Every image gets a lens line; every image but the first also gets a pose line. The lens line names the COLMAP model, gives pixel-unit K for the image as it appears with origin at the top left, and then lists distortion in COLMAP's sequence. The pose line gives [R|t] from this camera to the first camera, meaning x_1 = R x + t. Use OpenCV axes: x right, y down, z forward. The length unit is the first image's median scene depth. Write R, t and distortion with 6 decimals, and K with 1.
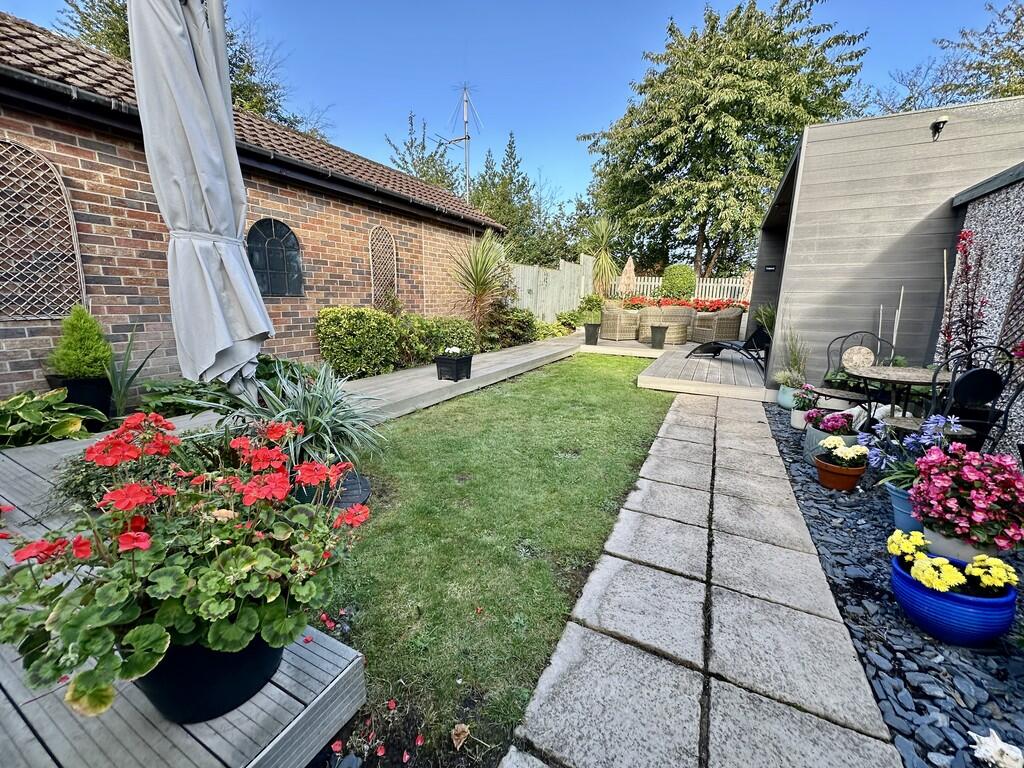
lens RADIAL K [[408.1, 0, 510.2], [0, 408.1, 382.1], [0, 0, 1]] dist [-0.001441, 0.000199]
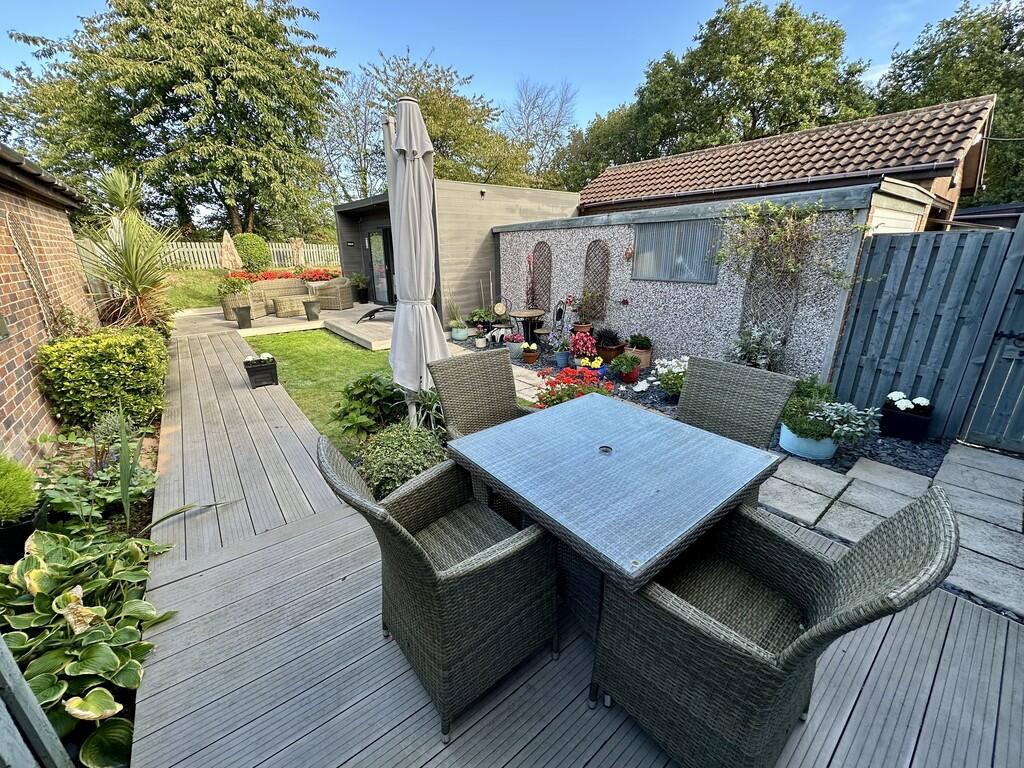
lens RADIAL K [[408.1, 0, 510.2], [0, 408.1, 382.1], [0, 0, 1]] dist [-0.001441, 0.000199]
pose [[0.414811, -0.303242, 0.857891, -0.548674], [0.202496, 0.949954, 0.237872, -0.094525], [-0.887089, 0.075048, 0.455457, -0.007758]]
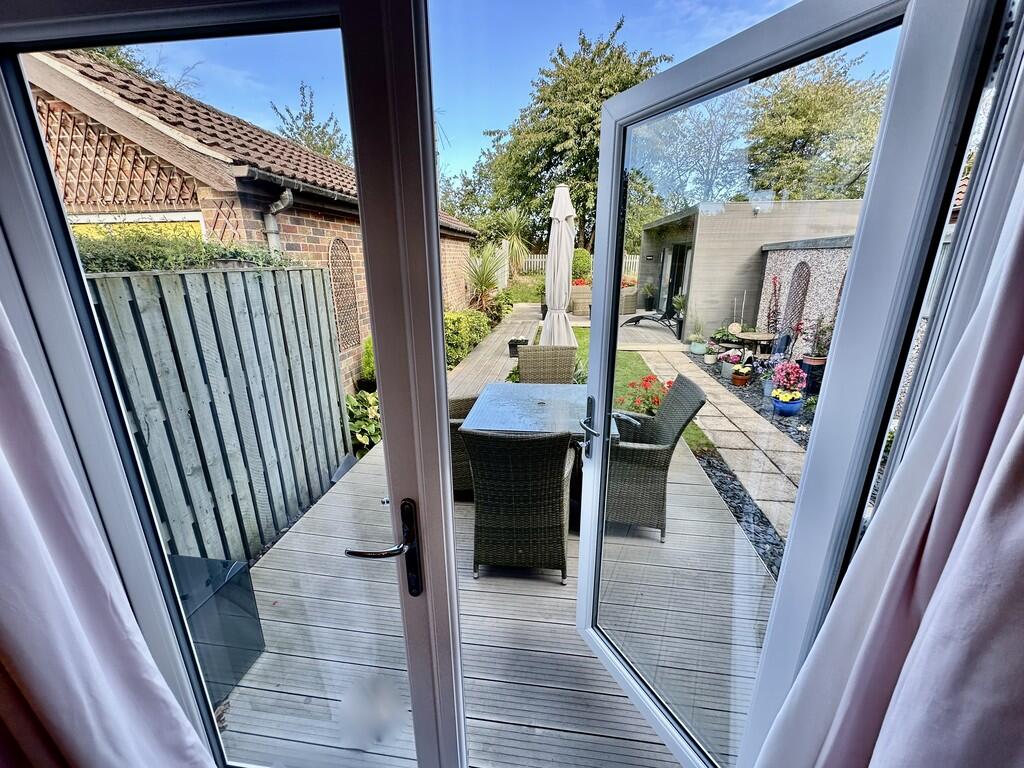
lens RADIAL K [[408.1, 0, 510.2], [0, 408.1, 382.1], [0, 0, 1]] dist [-0.001441, 0.000199]
pose [[0.938120, -0.120552, 0.324650, -0.491278], [0.090204, 0.990157, 0.107016, -0.056434], [-0.334355, -0.071109, 0.939761, -0.321572]]
